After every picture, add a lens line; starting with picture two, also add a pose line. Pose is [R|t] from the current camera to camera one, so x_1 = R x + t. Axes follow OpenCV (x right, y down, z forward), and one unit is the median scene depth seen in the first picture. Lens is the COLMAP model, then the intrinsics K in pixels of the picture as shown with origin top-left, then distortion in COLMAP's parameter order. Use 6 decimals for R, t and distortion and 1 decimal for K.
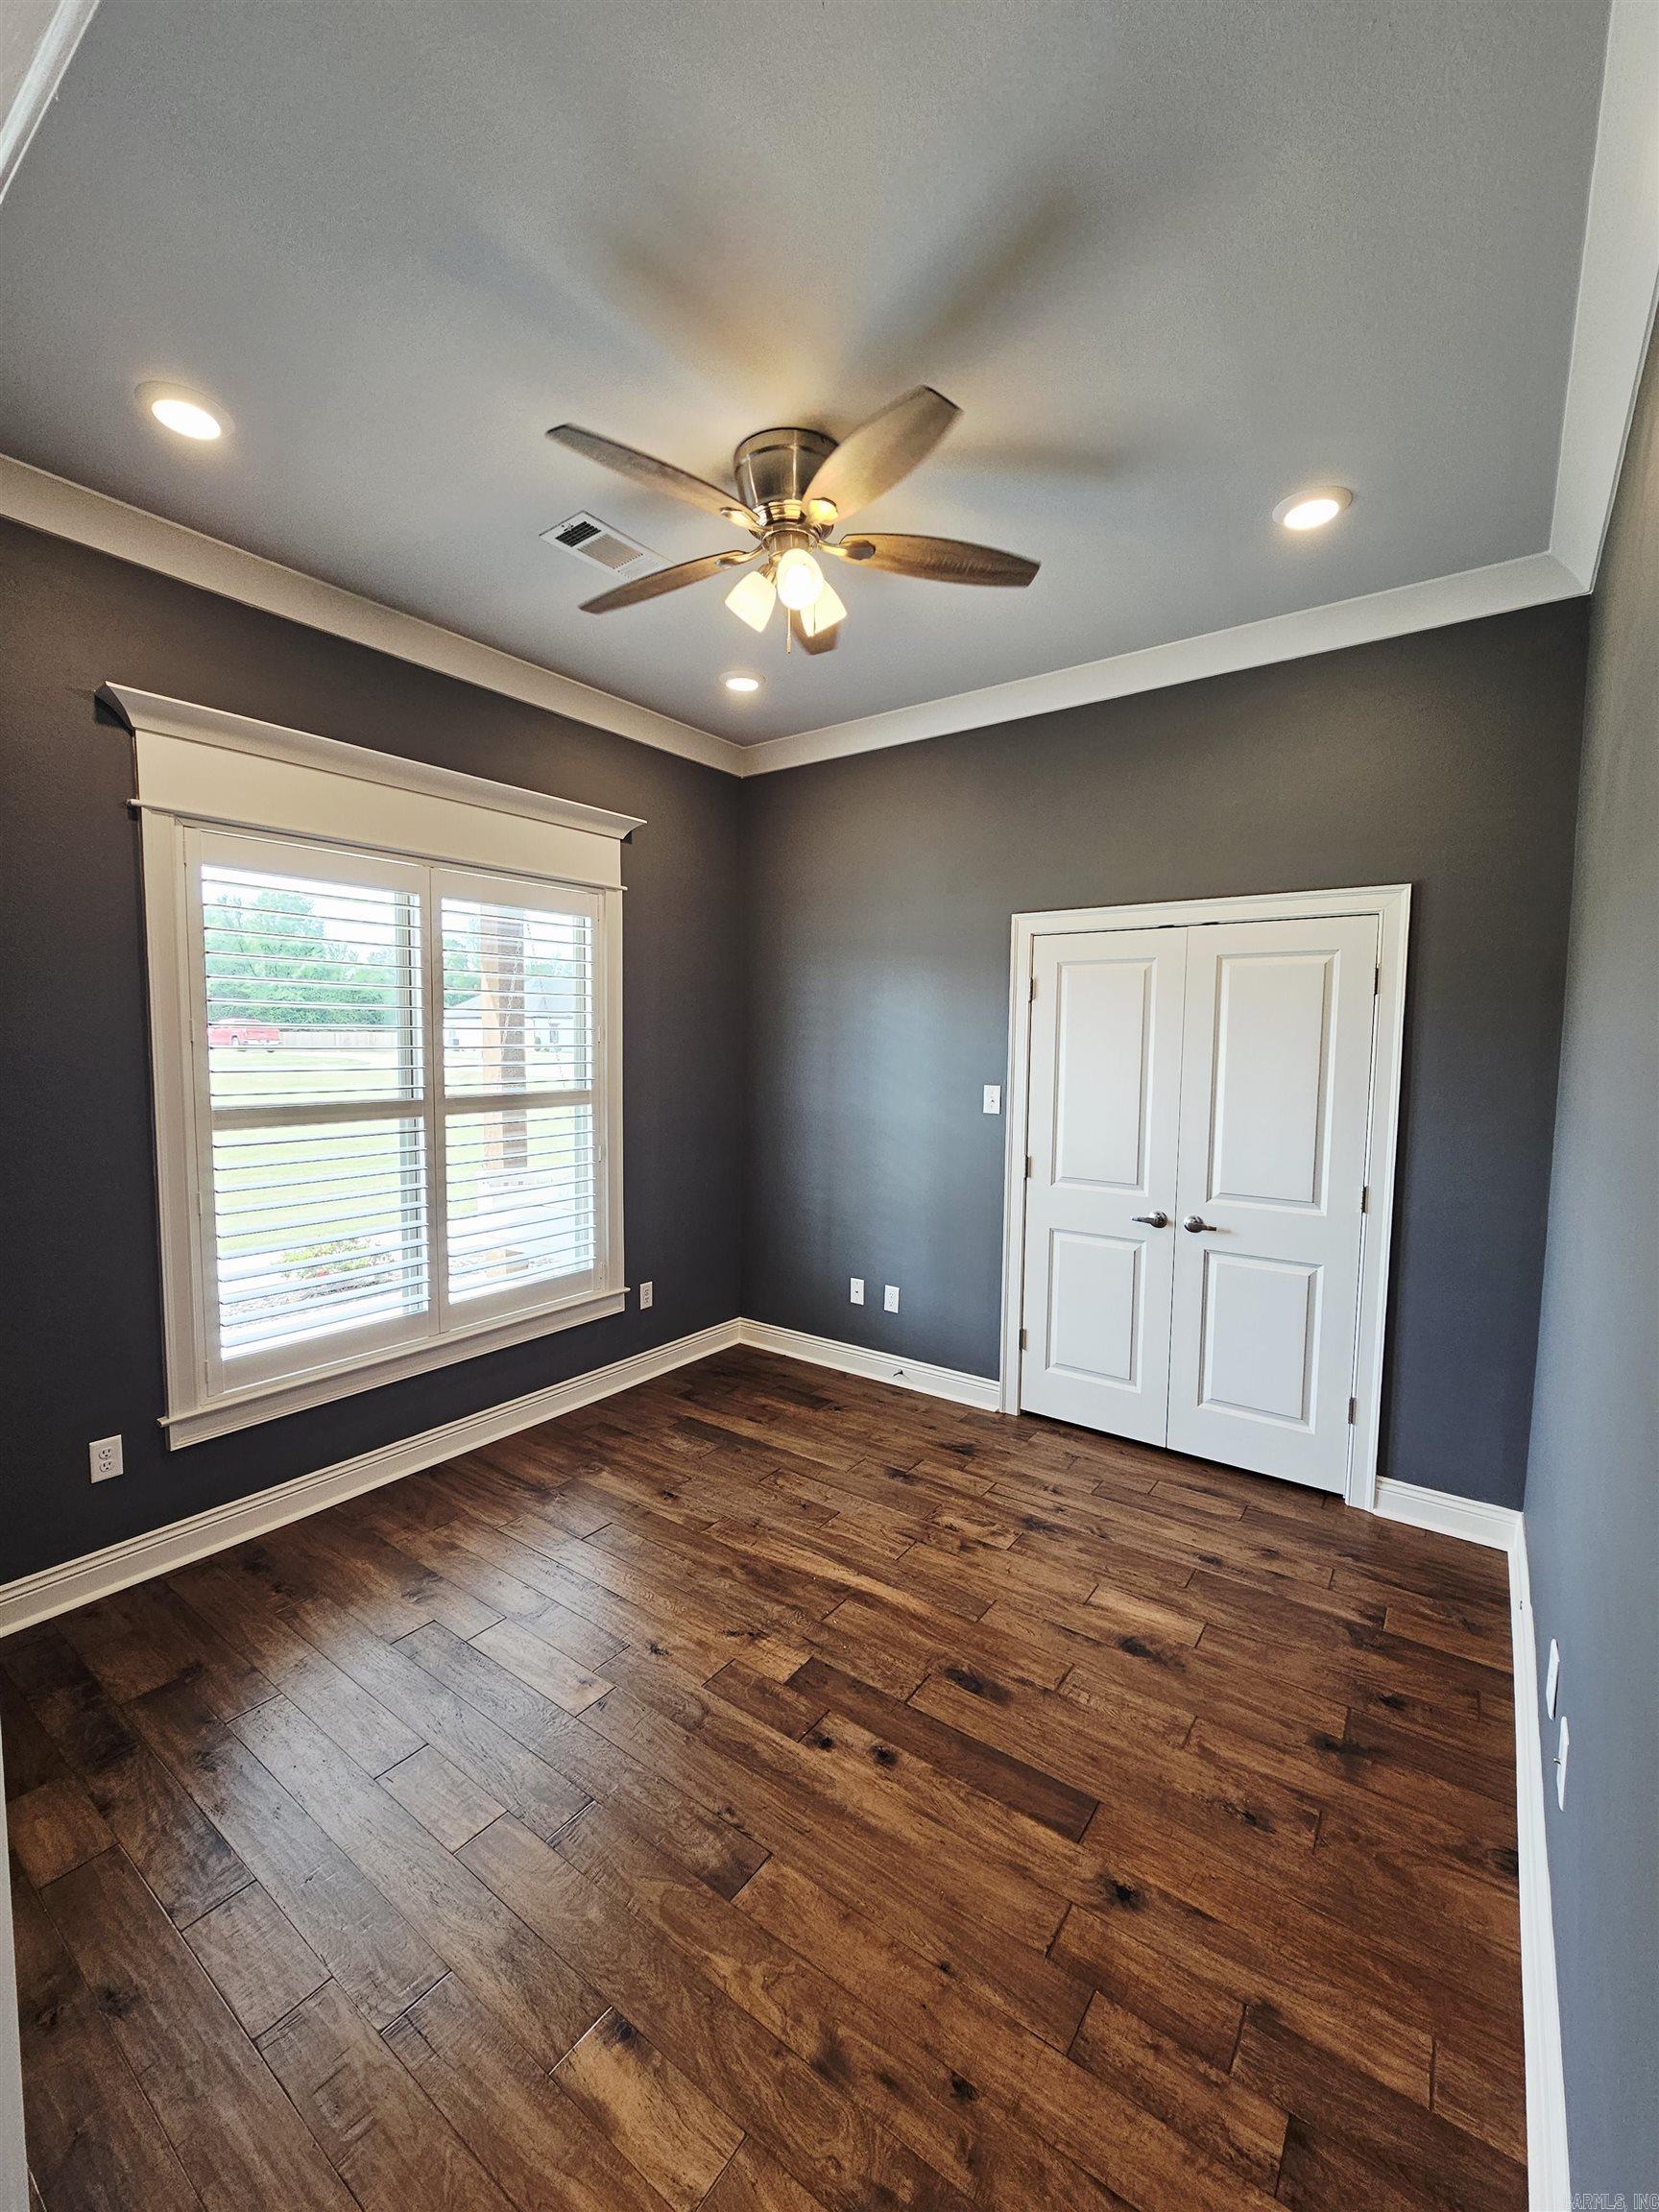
lens RADIAL K [[905.0, 0, 785.7], [0, 905.0, 1104.3], [0, 0, 1]] dist [-0.002796, 0.001792]
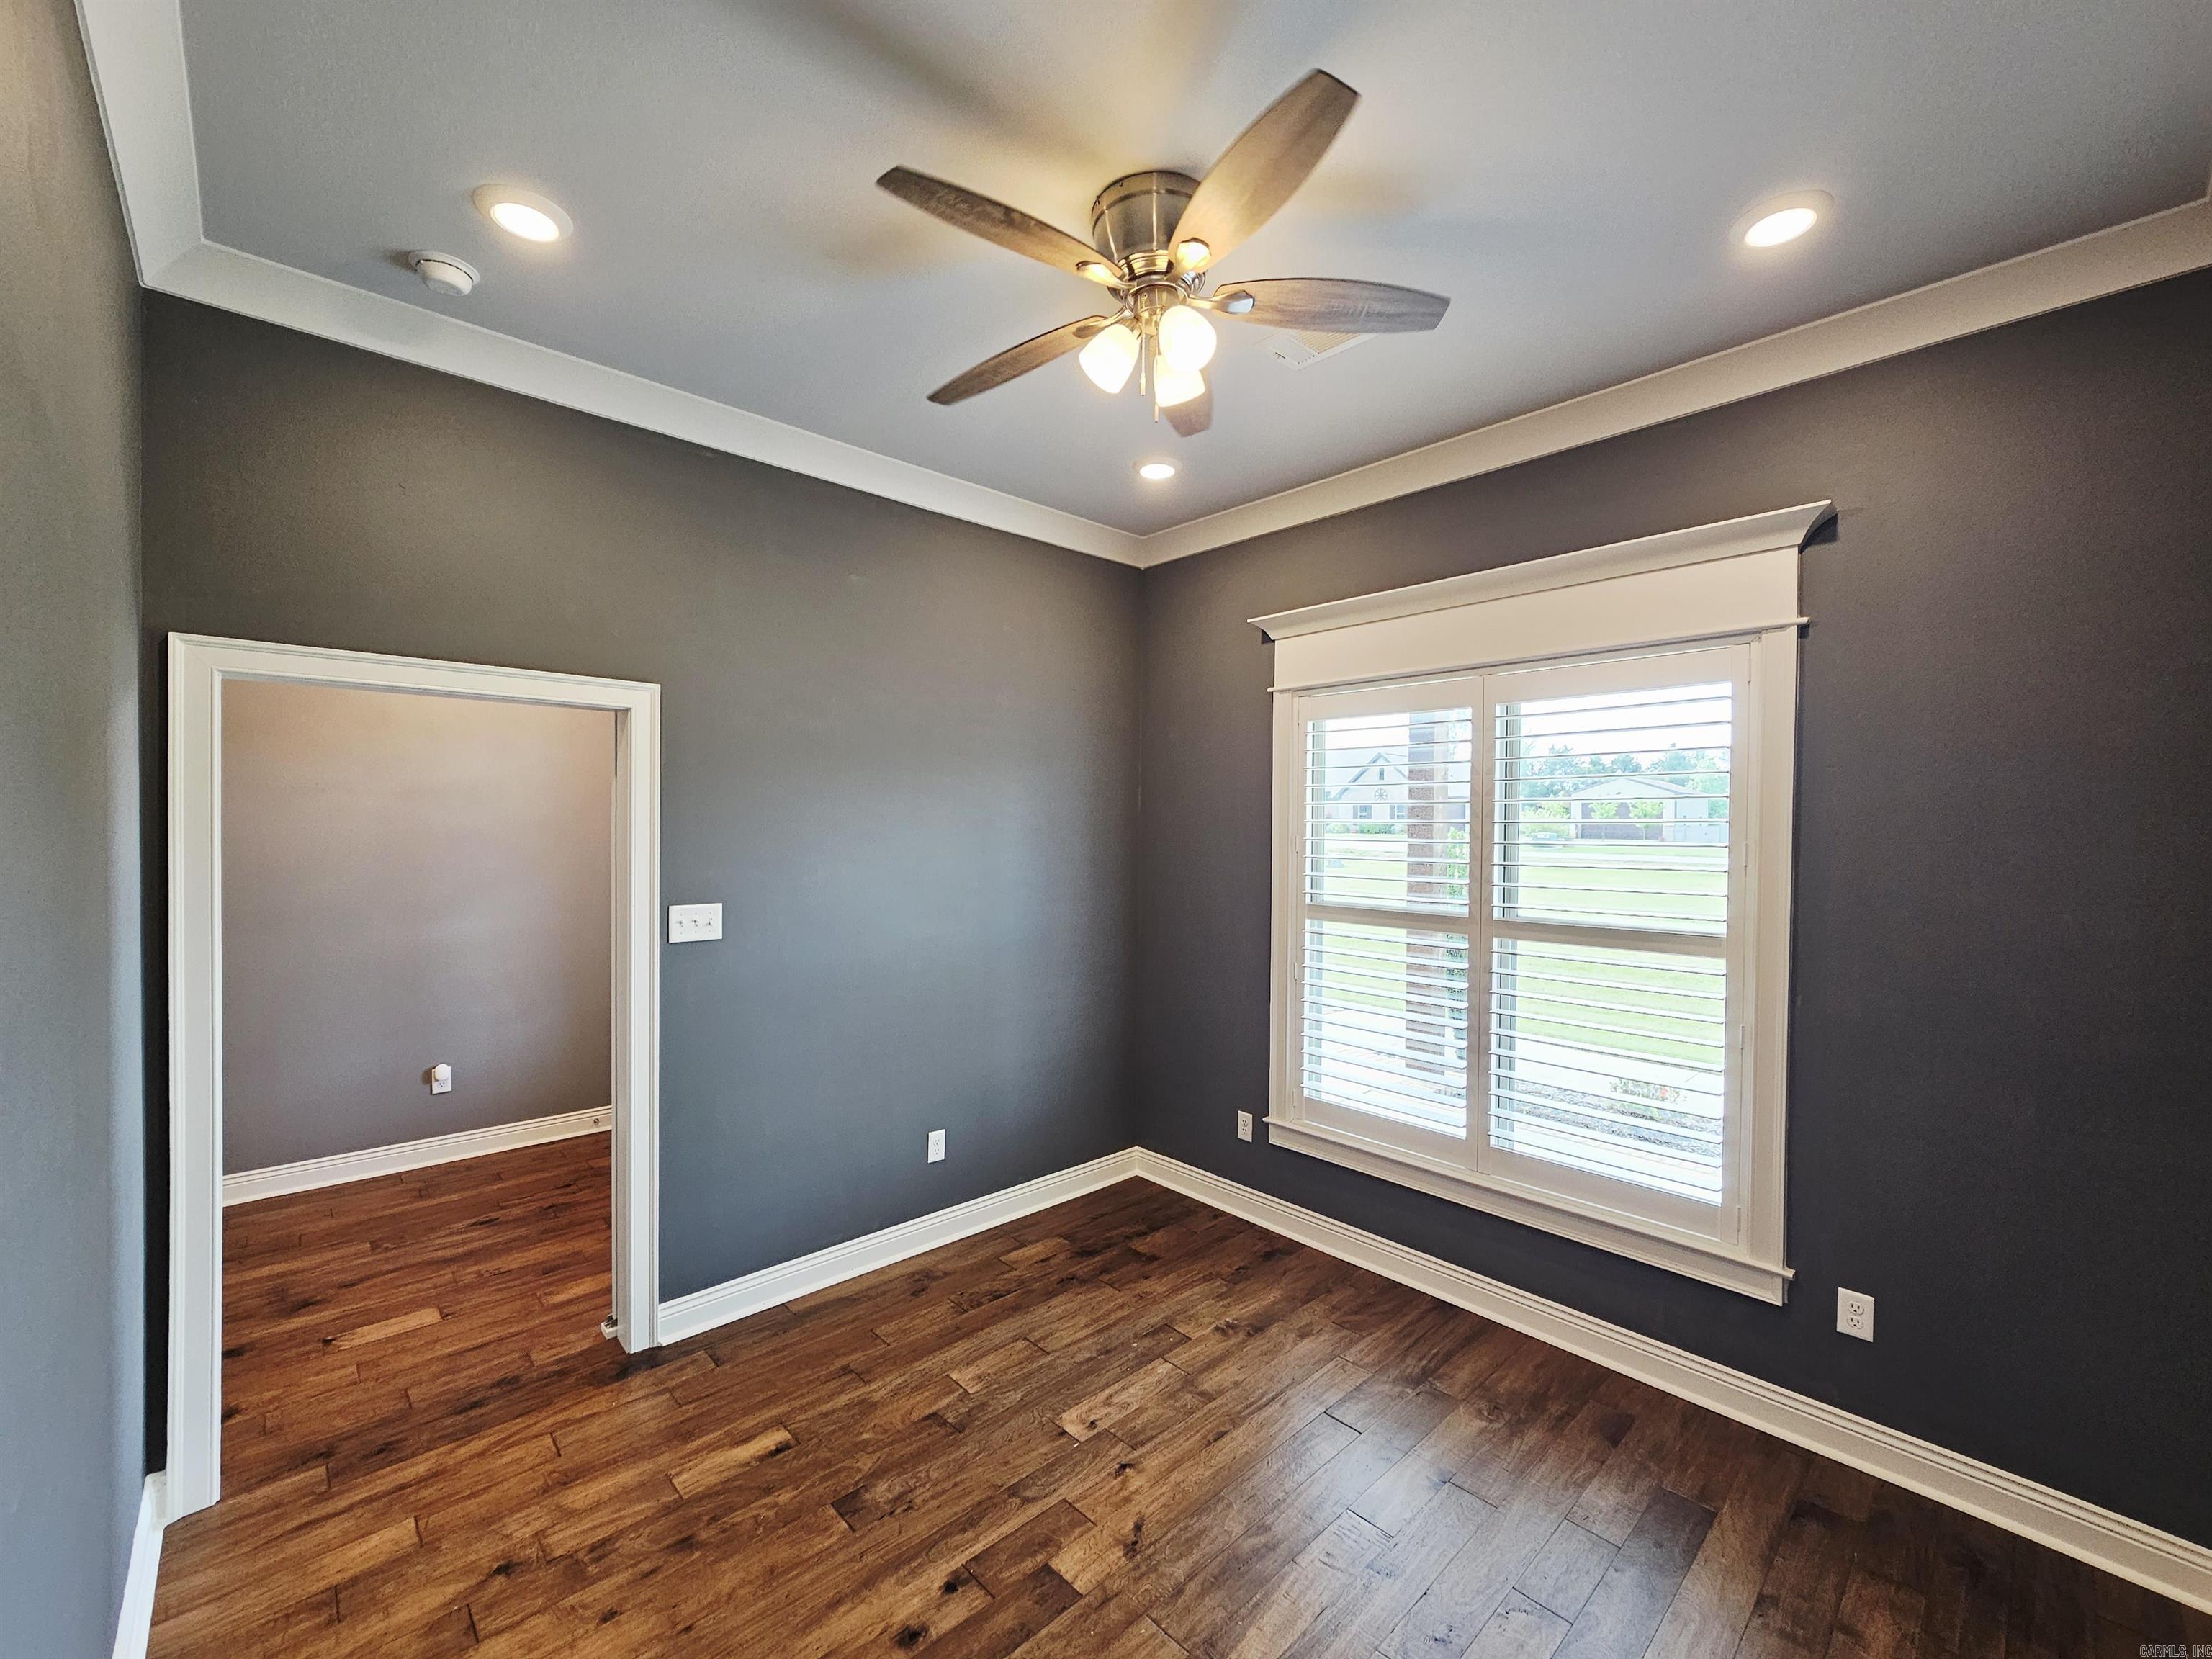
lens RADIAL K [[905.0, 0, 1141.9], [0, 905.0, 812.8], [0, 0, 1]] dist [-0.002796, 0.001792]
pose [[-0.139125, -0.027325, -0.989898, 0.726414], [-0.083474, 0.996385, -0.015772, -0.083347], [0.986750, 0.080436, -0.140903, 0.933299]]
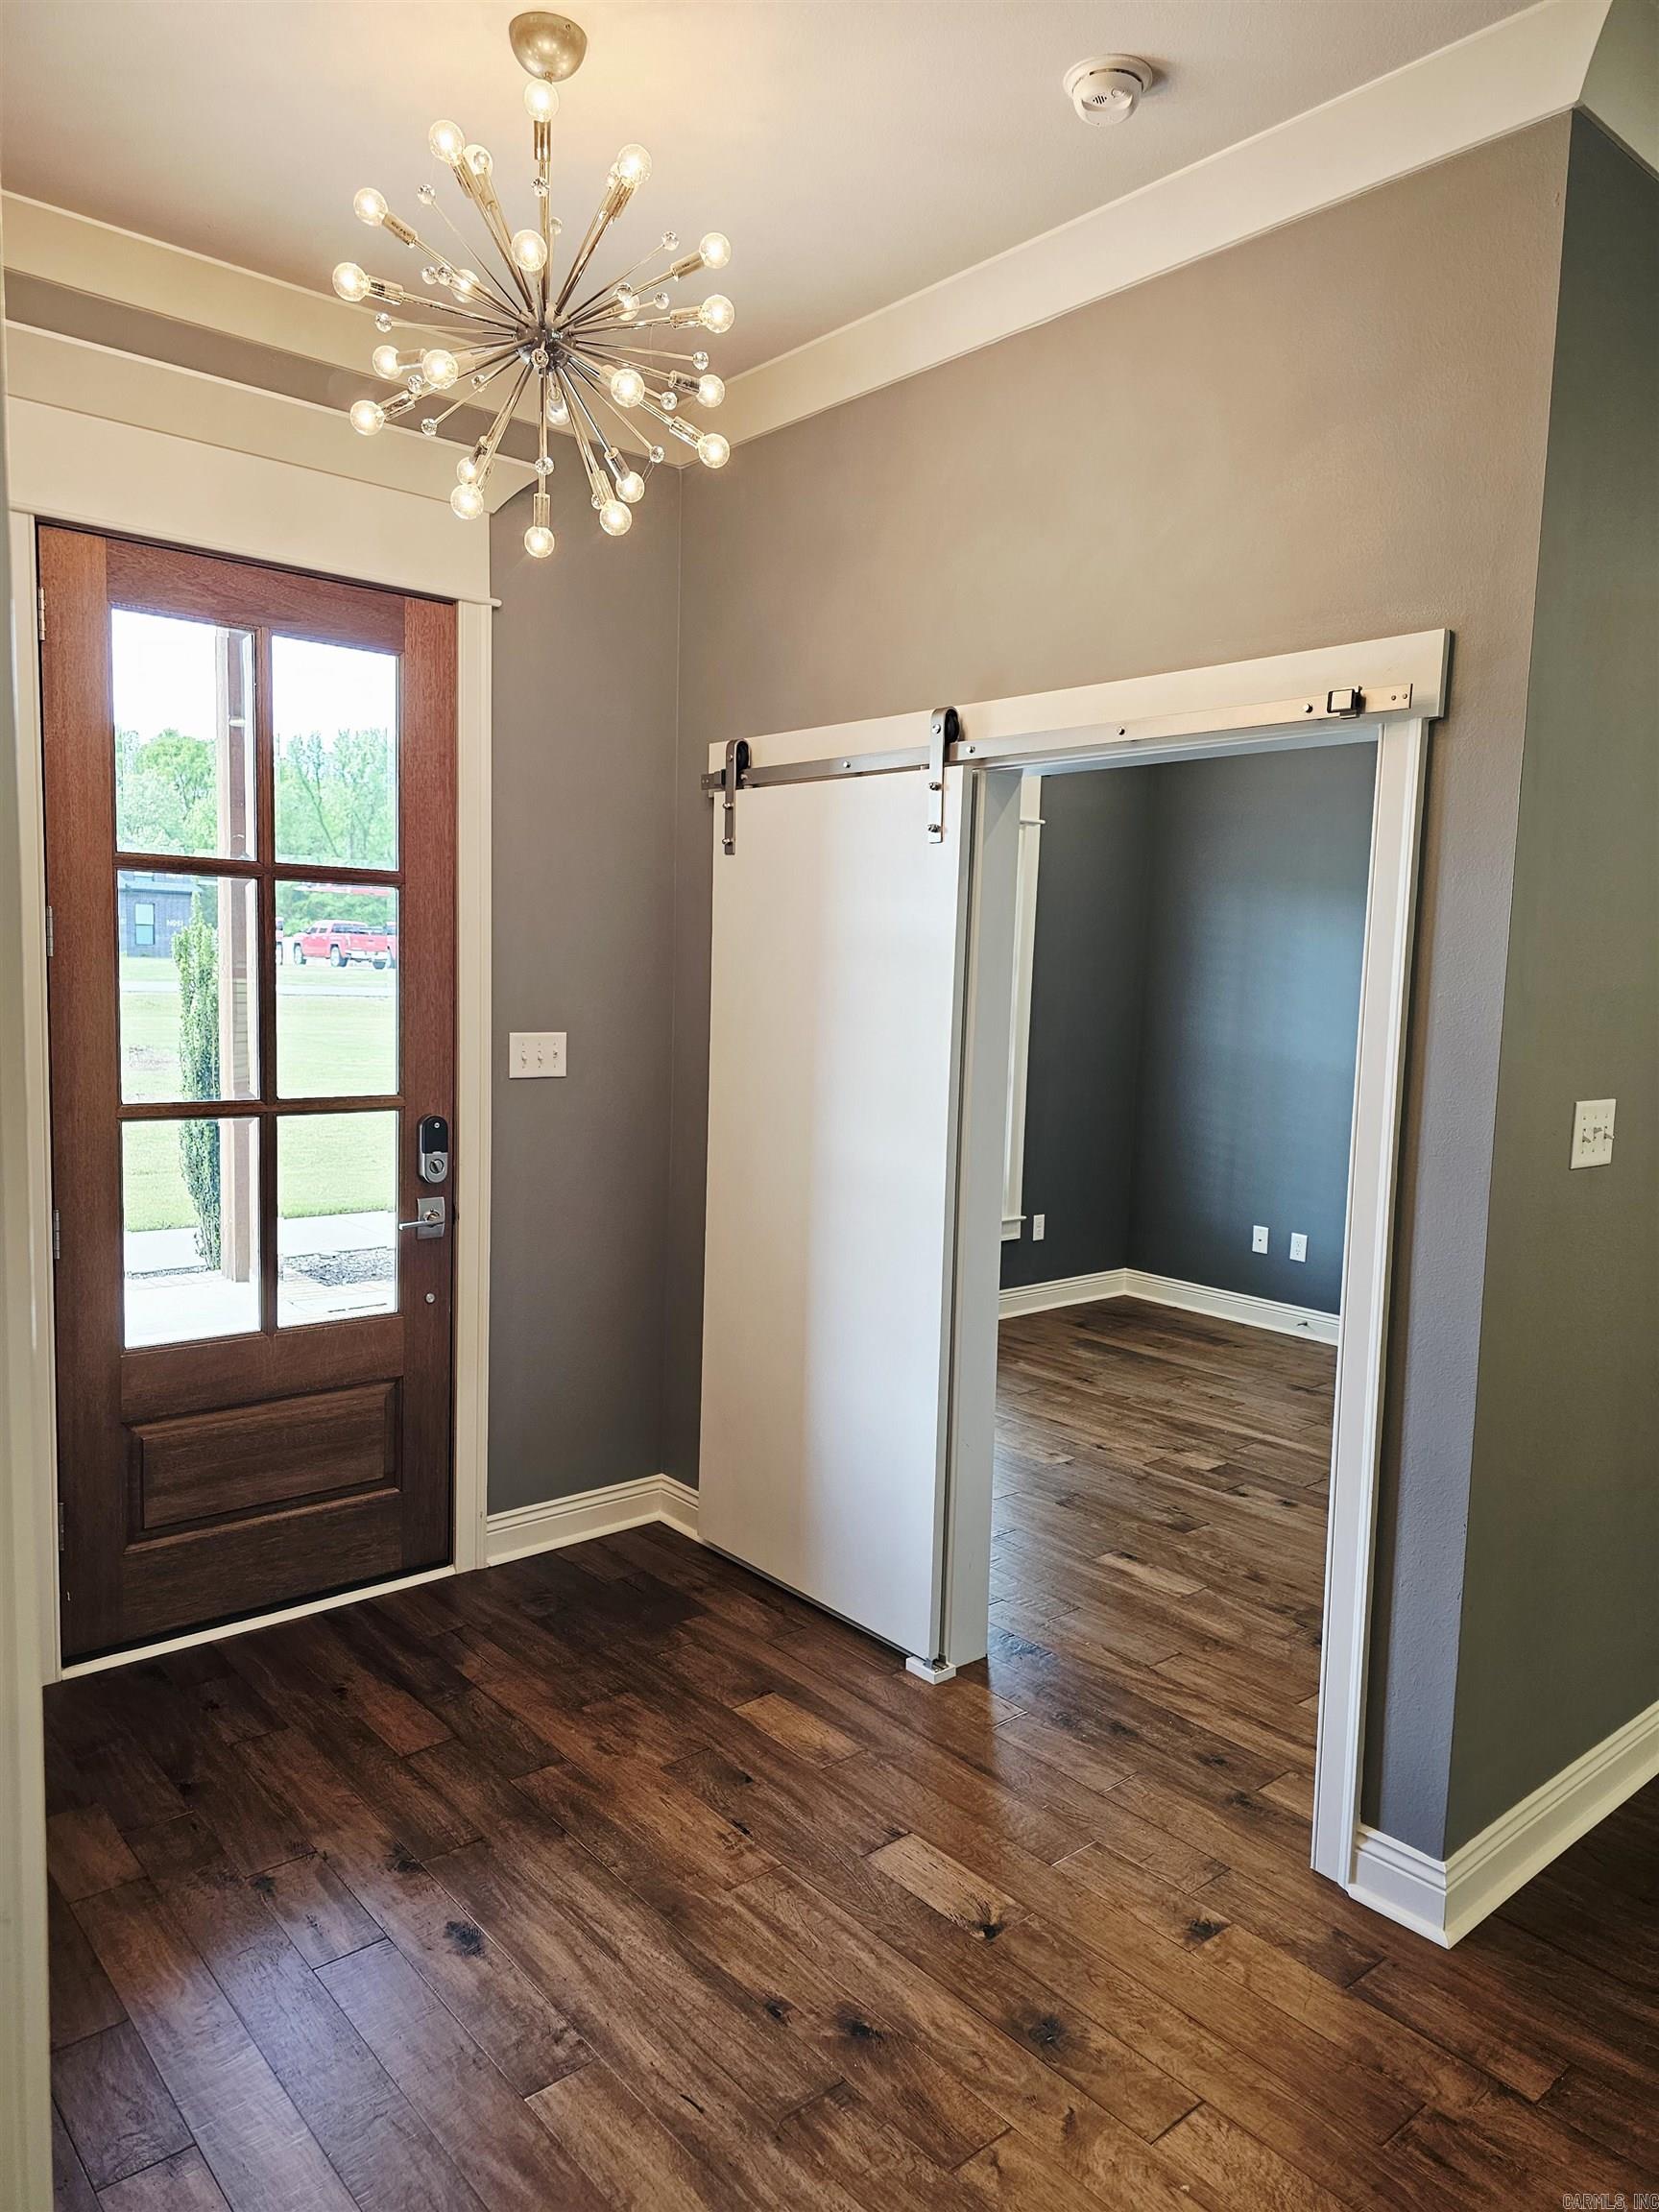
lens RADIAL K [[1466.9, 0, 783.3], [0, 1466.9, 1077.7], [0, 0, 1]] dist [0.002800, -0.001161]
pose [[0.975527, 0.041100, -0.216006, -0.131717], [-0.039627, 0.999152, 0.011148, 0.060556], [0.216281, -0.002315, 0.976328, -0.962284]]
